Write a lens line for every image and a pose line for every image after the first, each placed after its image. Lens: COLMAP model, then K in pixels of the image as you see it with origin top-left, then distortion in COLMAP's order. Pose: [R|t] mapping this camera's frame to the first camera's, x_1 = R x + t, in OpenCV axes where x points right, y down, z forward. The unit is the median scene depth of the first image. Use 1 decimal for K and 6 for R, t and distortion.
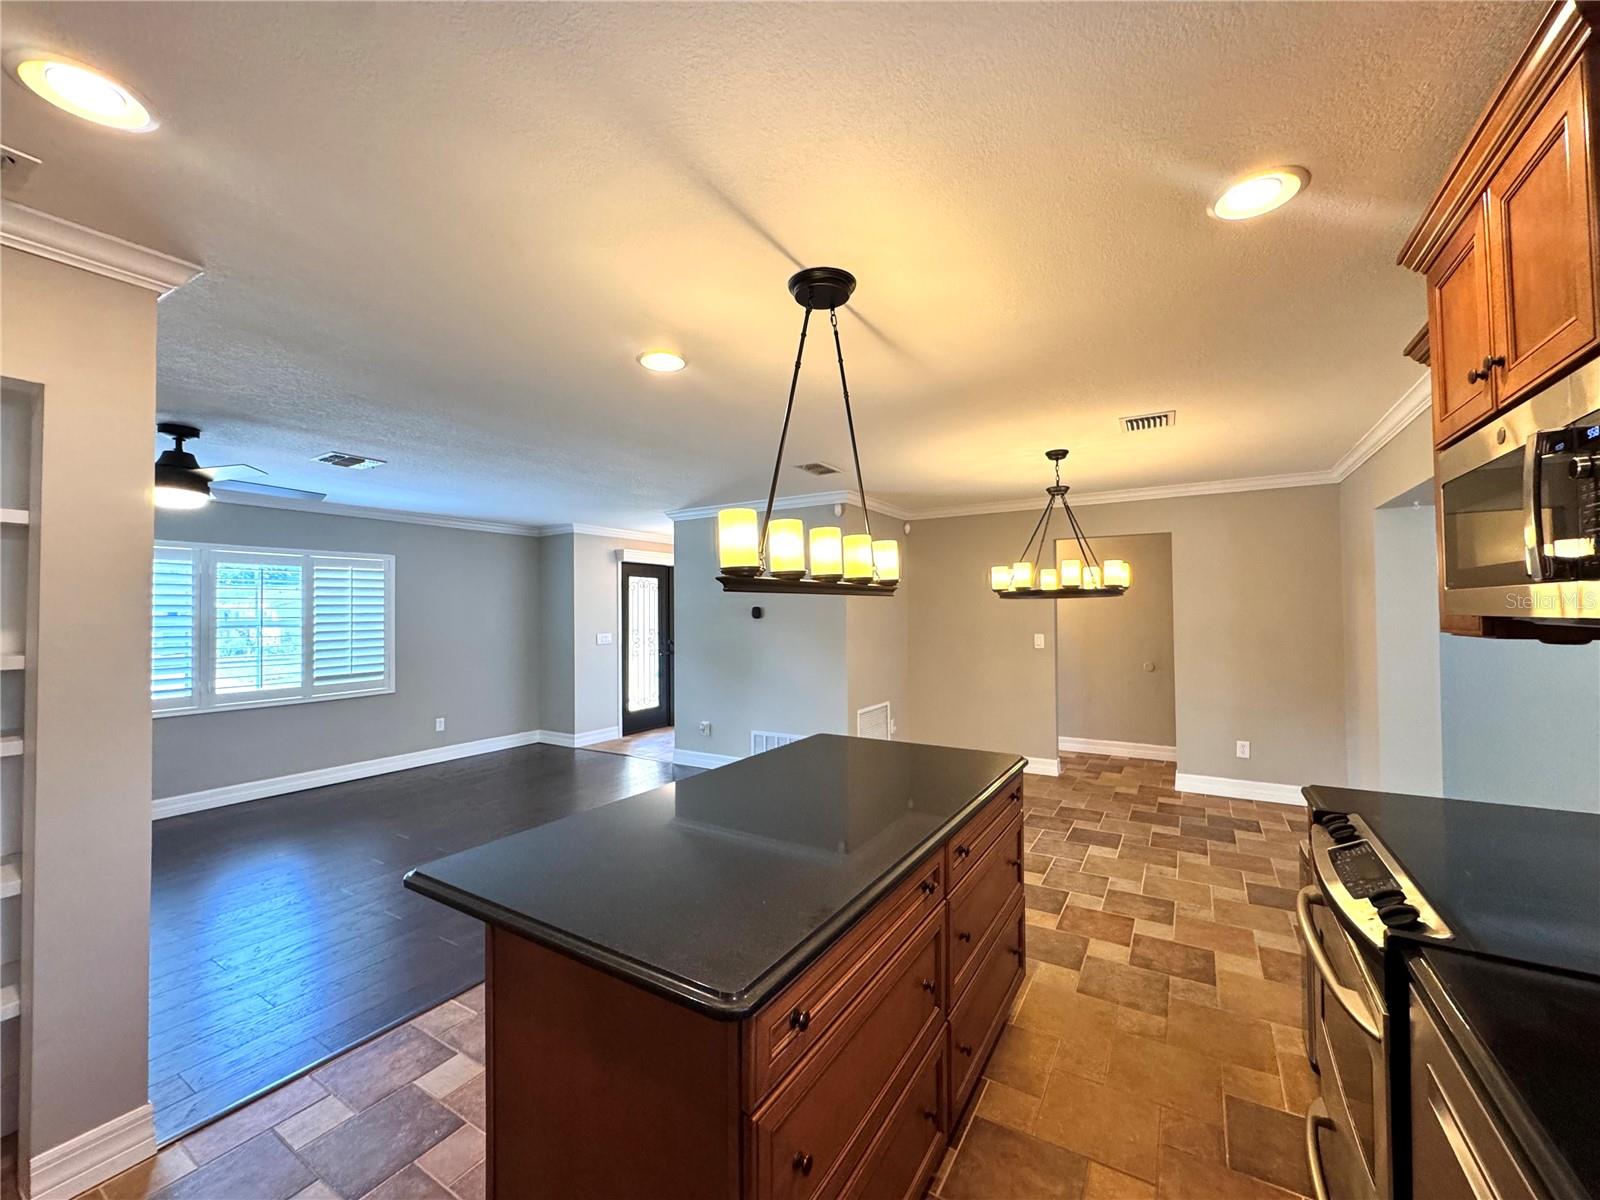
lens RADIAL K [[638.8, 0, 801.3], [0, 638.8, 605.7], [0, 0, 1]] dist [-0.002030, 0.000127]
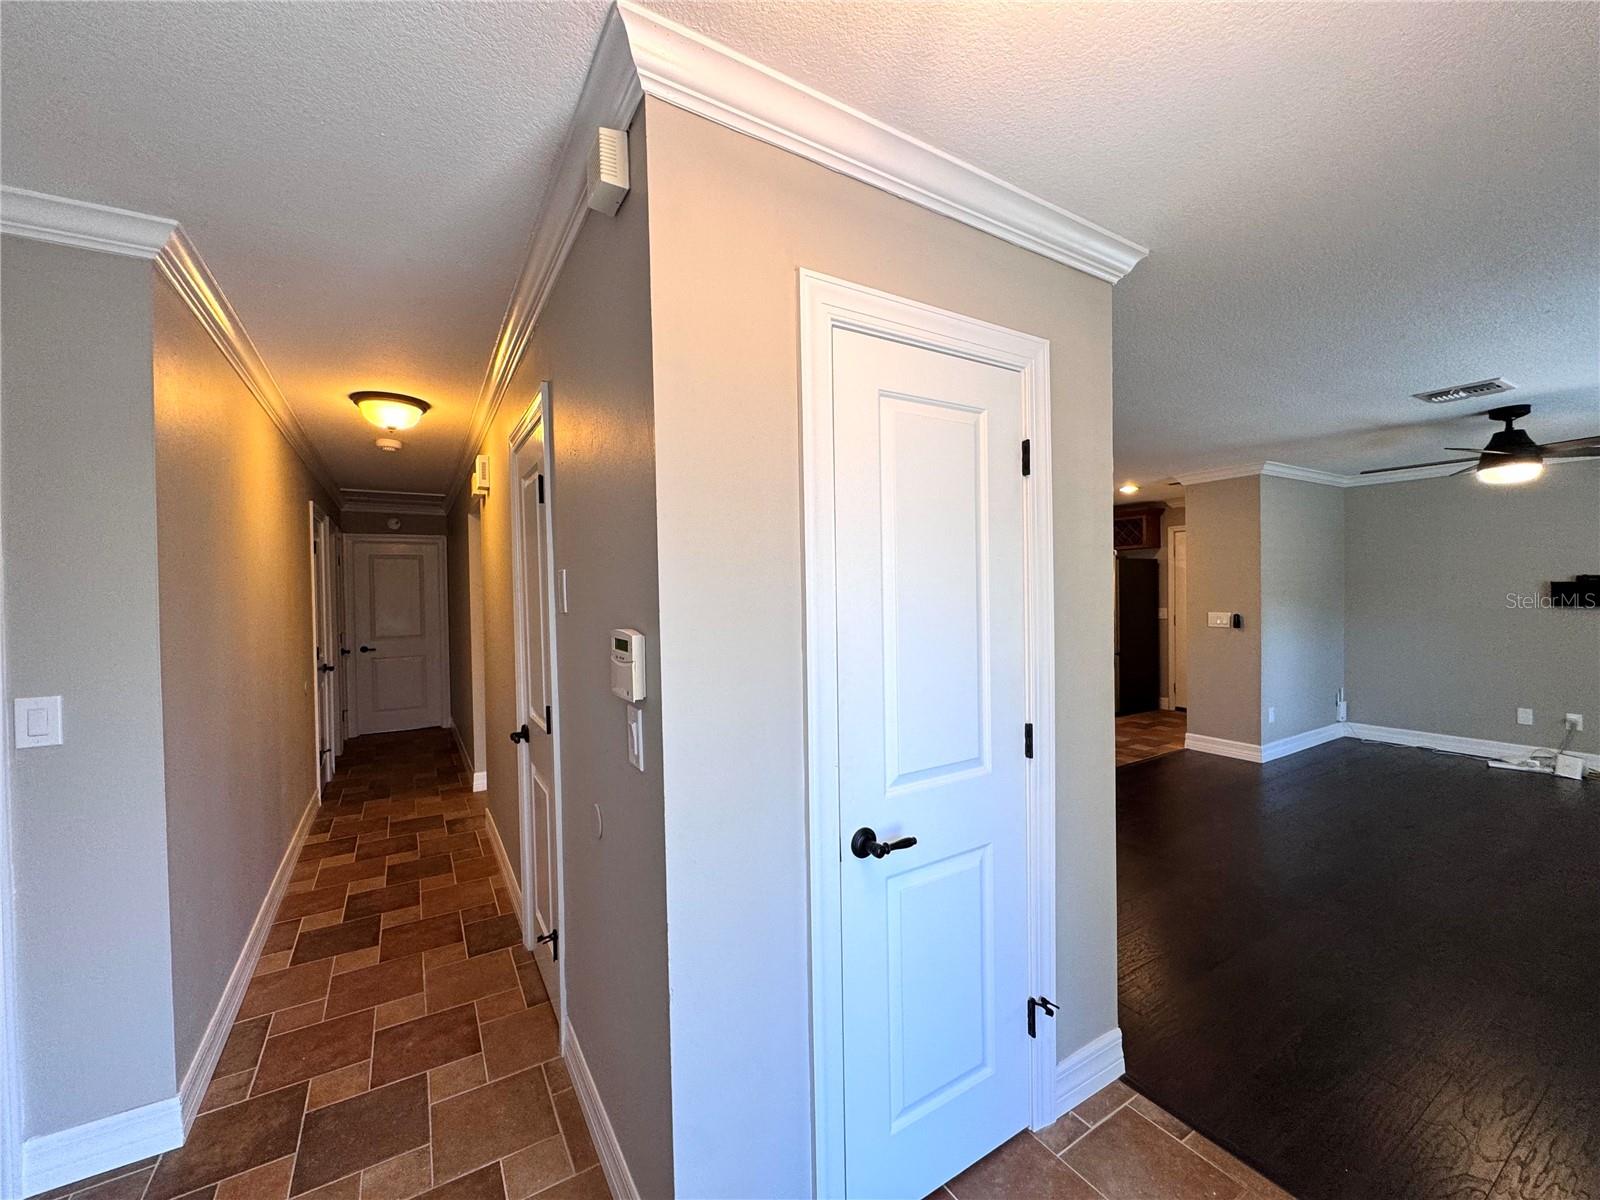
lens RADIAL K [[638.8, 0, 797.1], [0, 638.8, 601.9], [0, 0, 1]] dist [-0.002030, 0.000127]
pose [[-0.890121, 0.016068, 0.455440, -0.323246], [0.019939, 0.999794, 0.003696, 0.020090], [-0.455287, 0.012372, -0.890259, 2.115215]]
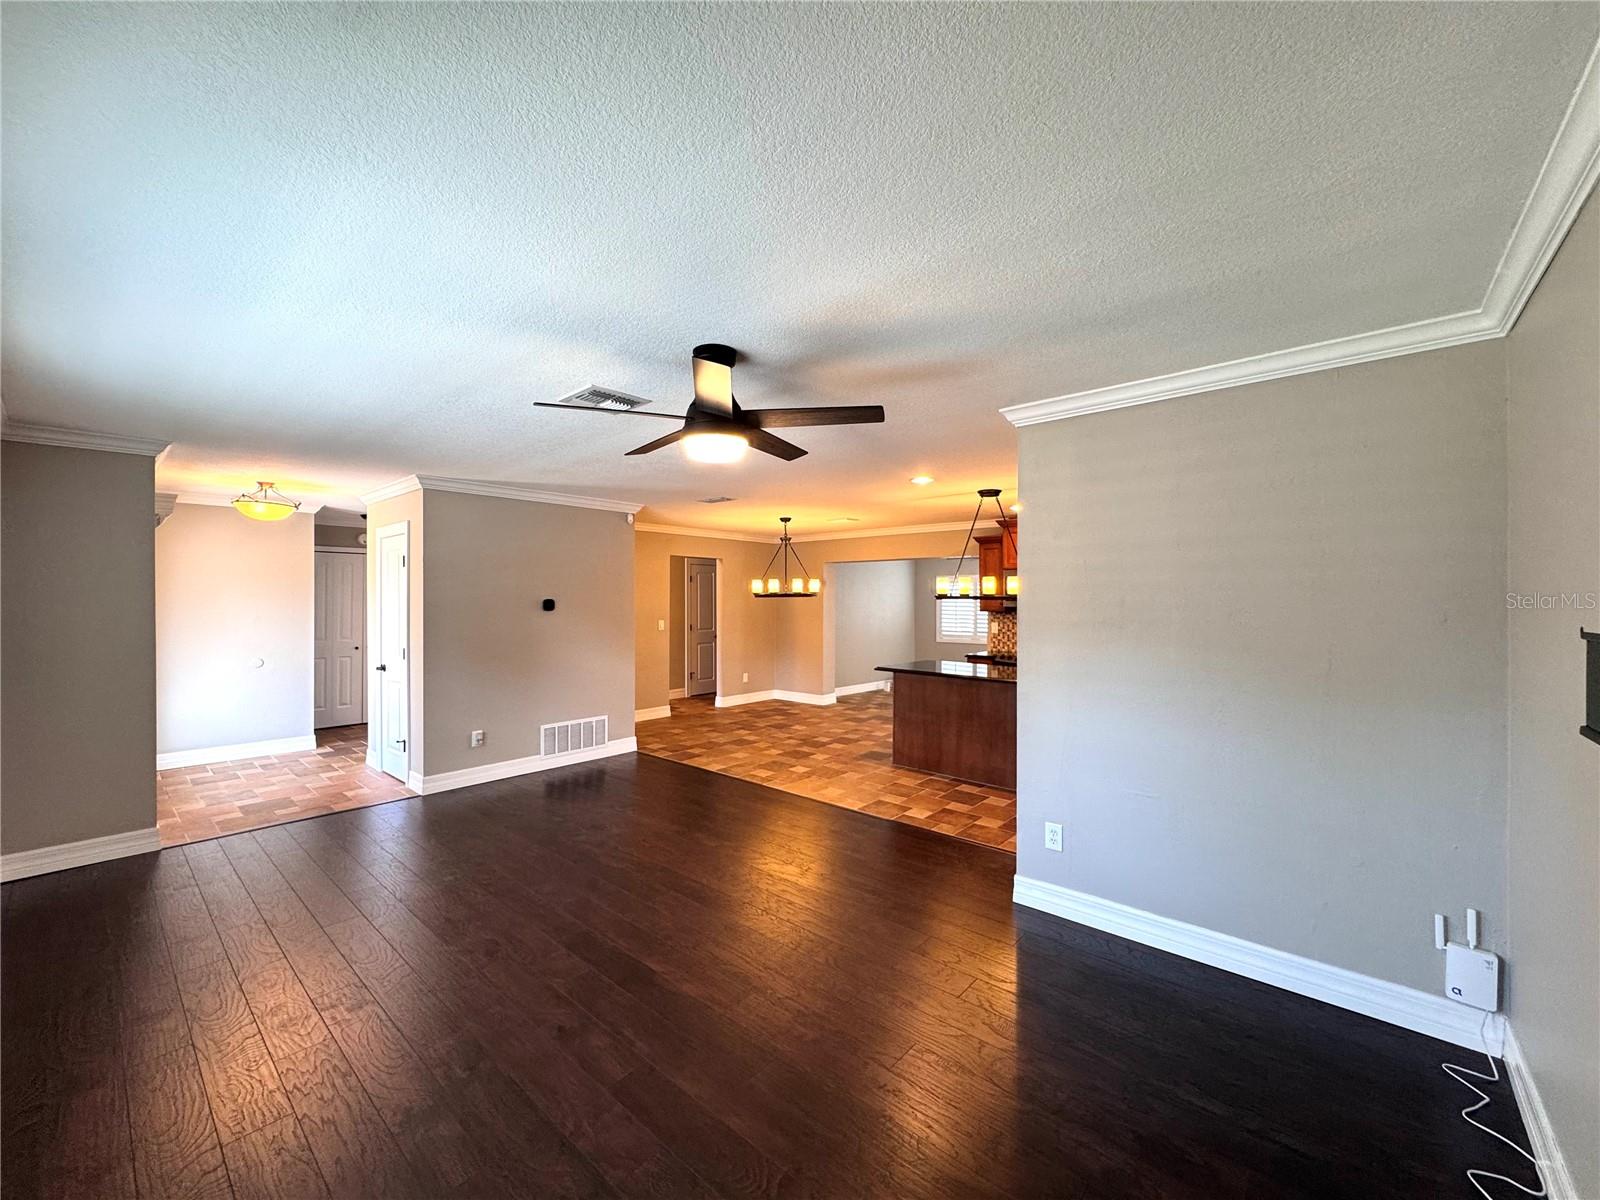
lens RADIAL K [[638.8, 0, 801.2], [0, 638.8, 602.6], [0, 0, 1]] dist [-0.002030, 0.000127]
pose [[0.167278, 0.005234, 0.985896, -1.409125], [-0.013457, 0.999905, -0.003025, 0.007331], [-0.985818, -0.012762, 0.167332, 0.645712]]
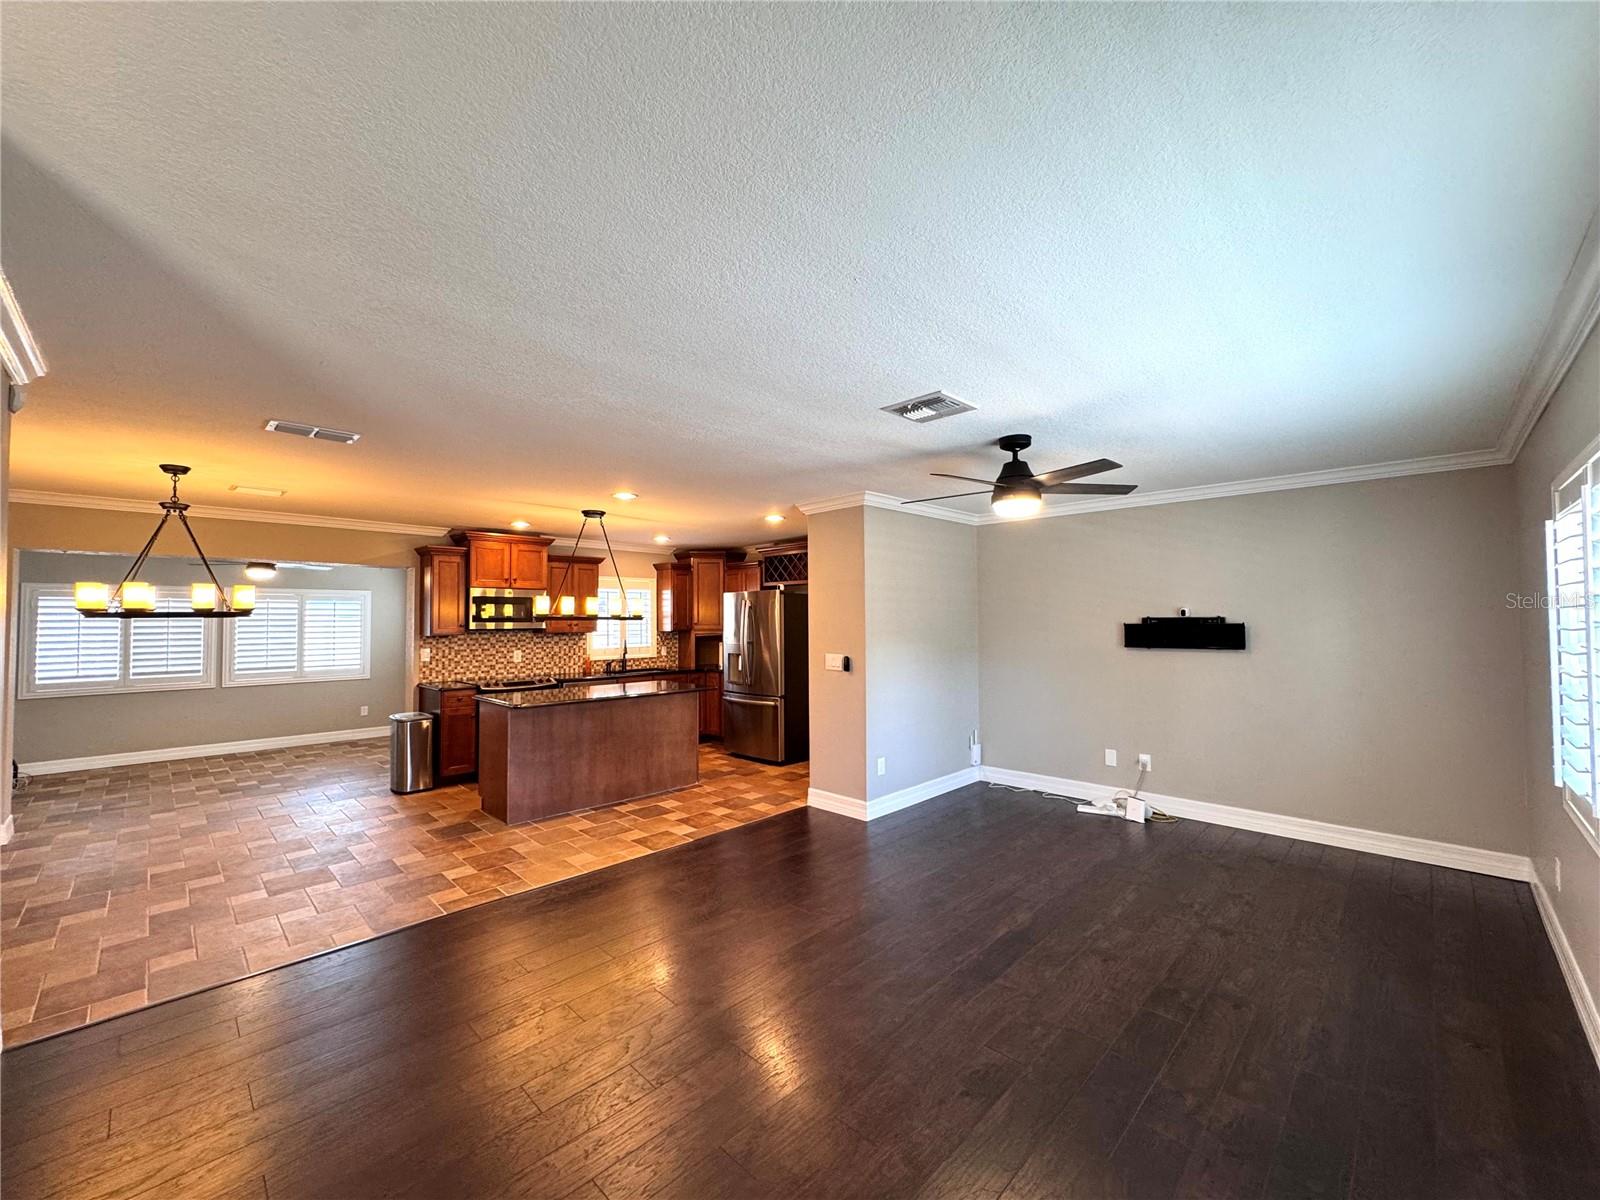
lens RADIAL K [[638.8, 0, 801.6], [0, 638.8, 601.0], [0, 0, 1]] dist [-0.002030, 0.000127]
pose [[-0.974270, 0.022816, 0.224225, -0.729573], [0.013399, 0.998967, -0.043429, 0.015901], [-0.224984, -0.039307, -0.973569, 1.716903]]
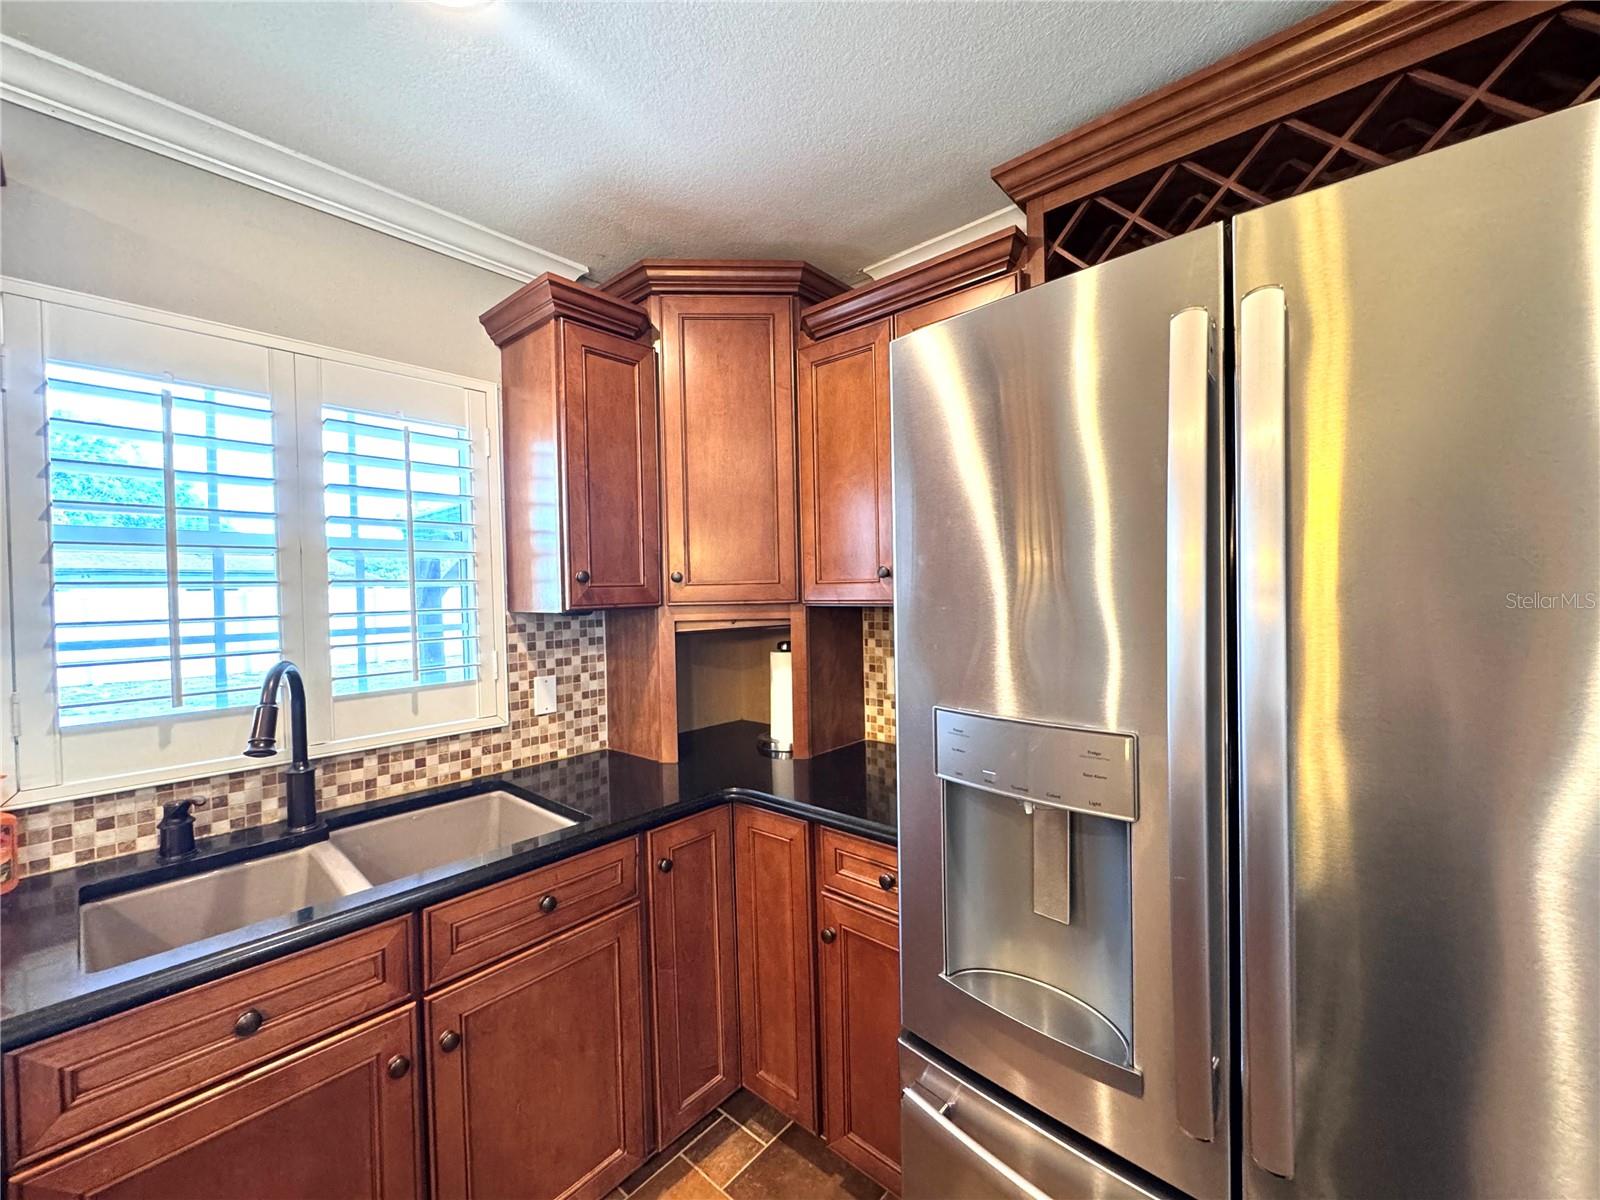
lens RADIAL K [[638.8, 0, 799.8], [0, 638.8, 599.6], [0, 0, 1]] dist [-0.002030, 0.000127]
pose [[-0.984707, 0.026353, 0.172211, -0.115693], [0.027227, 0.999626, 0.002717, 0.012689], [-0.172075, 0.007364, -0.985056, 0.265128]]
